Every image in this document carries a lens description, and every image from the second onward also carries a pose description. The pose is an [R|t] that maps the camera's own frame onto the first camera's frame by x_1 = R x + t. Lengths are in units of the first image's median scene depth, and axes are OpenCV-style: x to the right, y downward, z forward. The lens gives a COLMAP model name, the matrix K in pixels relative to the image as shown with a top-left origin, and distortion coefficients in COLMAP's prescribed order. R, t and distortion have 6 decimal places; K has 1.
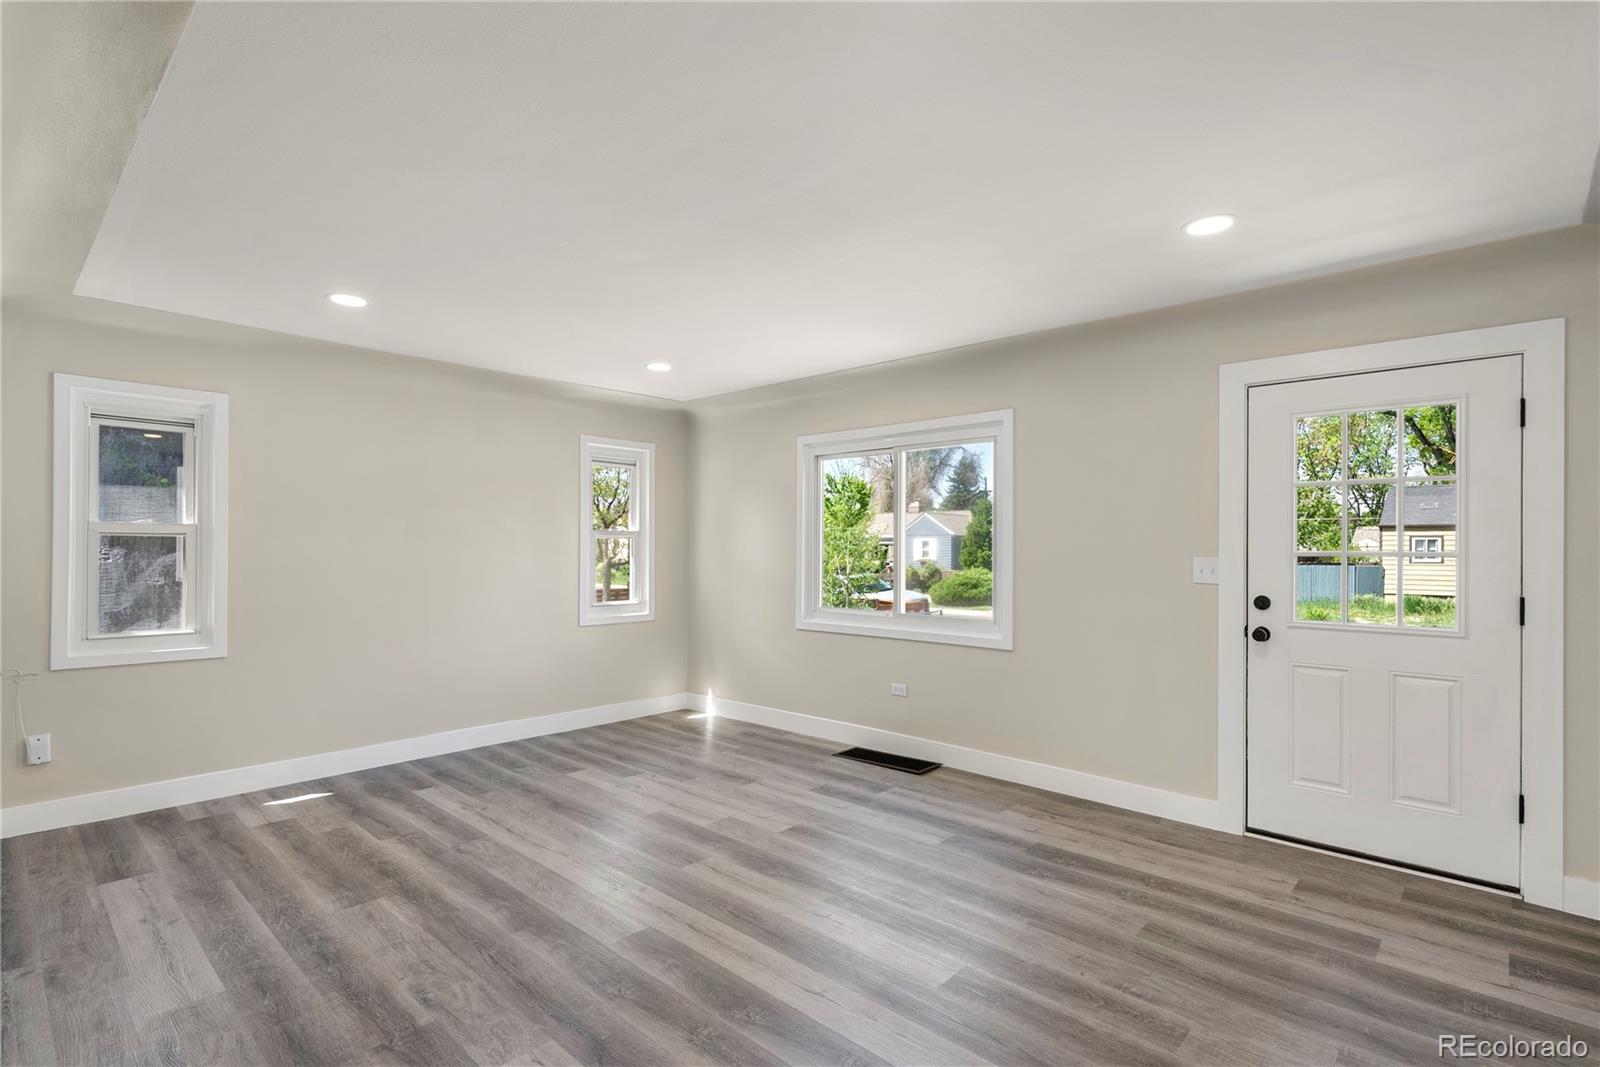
lens RADIAL K [[761.0, 0, 778.5], [0, 761.0, 556.8], [0, 0, 1]] dist [0.002792, -0.000915]
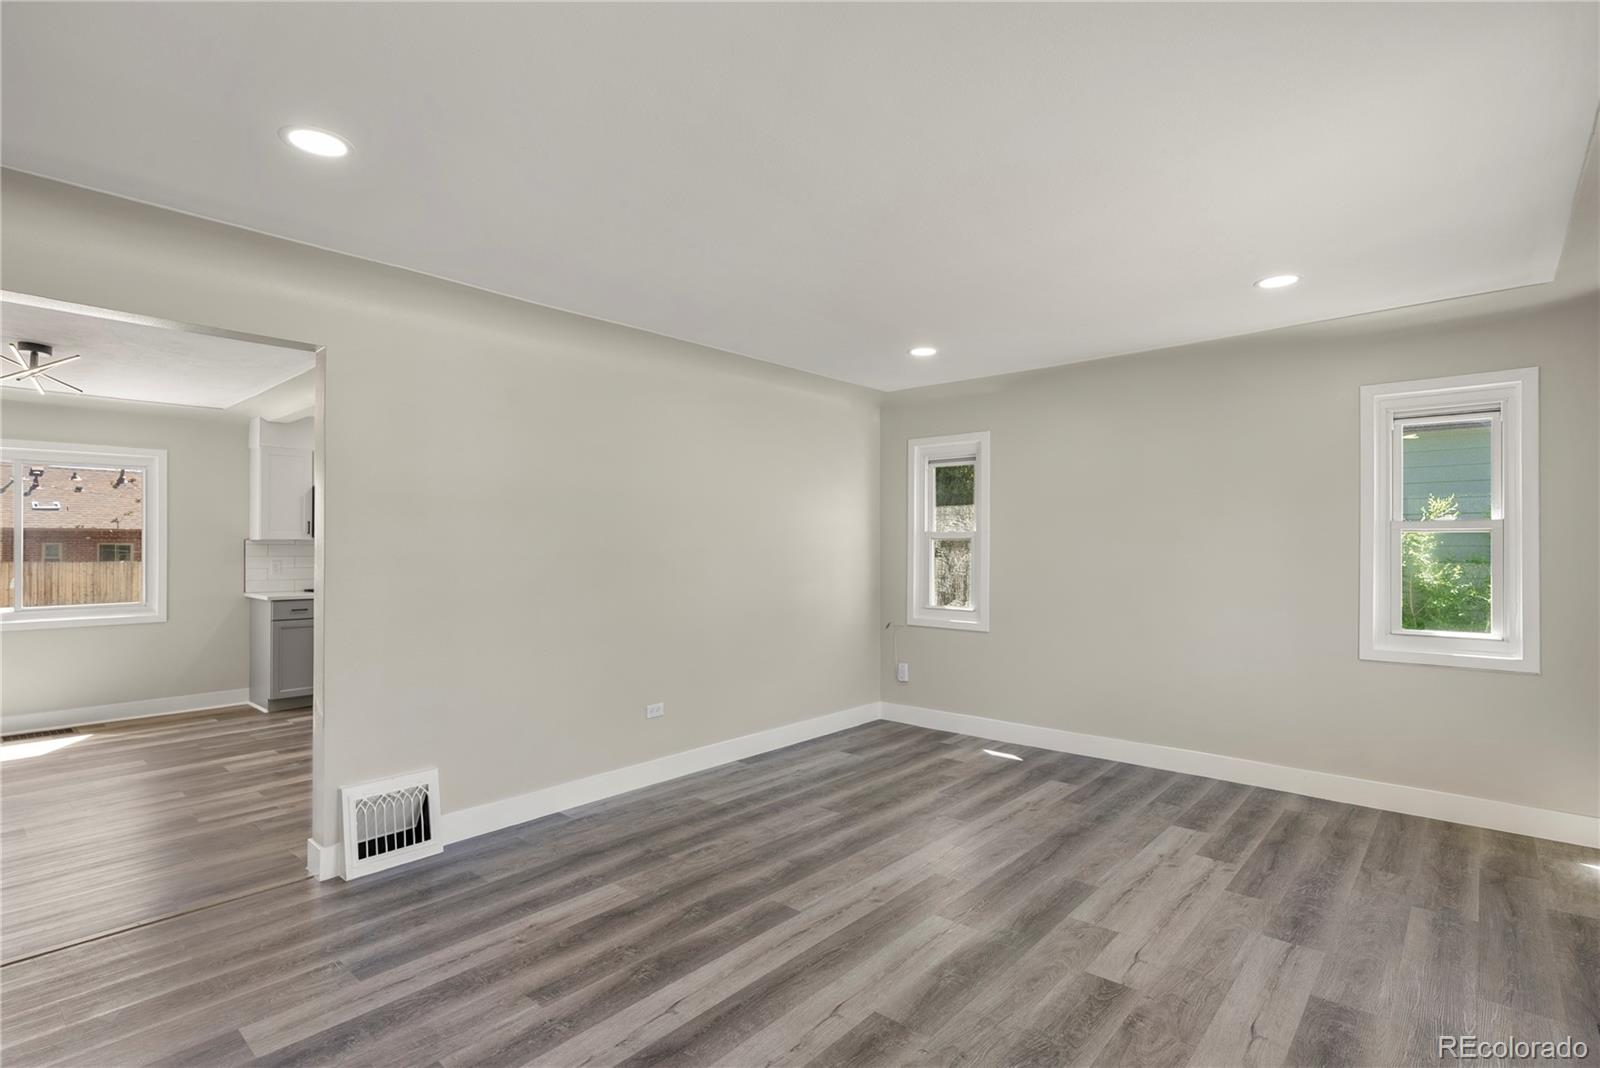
lens RADIAL K [[761.0, 0, 799.9], [0, 761.0, 545.7], [0, 0, 1]] dist [0.002792, -0.000915]
pose [[0.046013, -0.006874, -0.998917, 0.588088], [-0.010111, 0.999922, -0.007347, -0.003492], [0.998890, 0.010439, 0.045940, 0.639948]]
